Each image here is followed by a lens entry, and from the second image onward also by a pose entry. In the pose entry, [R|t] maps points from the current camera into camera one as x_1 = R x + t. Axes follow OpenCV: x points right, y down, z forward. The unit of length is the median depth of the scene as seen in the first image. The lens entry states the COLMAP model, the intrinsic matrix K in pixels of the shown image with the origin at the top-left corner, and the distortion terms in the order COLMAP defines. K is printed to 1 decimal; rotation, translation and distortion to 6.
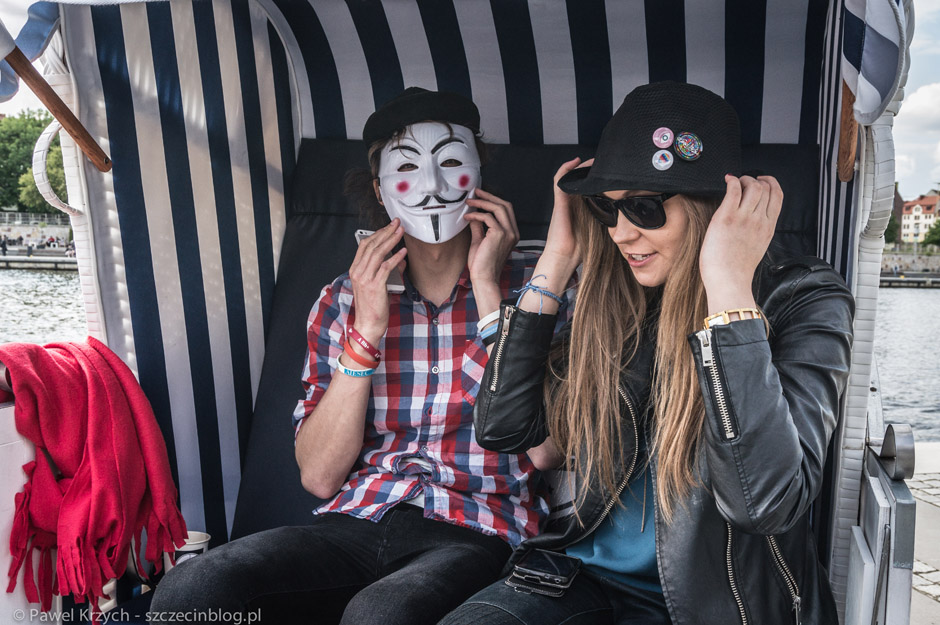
lens RADIAL K [[1056.5, 0, 470.5], [0, 1056.5, 310.5], [0, 0, 1]] dist [0.005714, 0.000000]
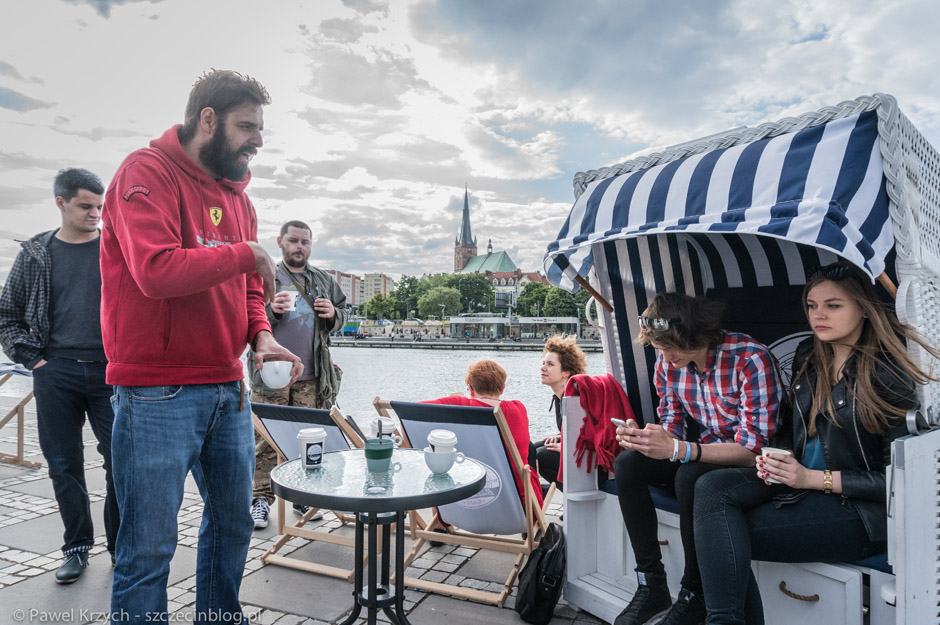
lens RADIAL K [[657.6, 0, 469.4], [0, 657.6, 313.2], [0, 0, 1]] dist [0.012229, 0.004056]
pose [[0.815659, -0.037499, -0.577317, 0.335328], [-0.017373, 0.995859, -0.089231, 0.028919], [0.578273, 0.082812, 0.811630, -0.587720]]
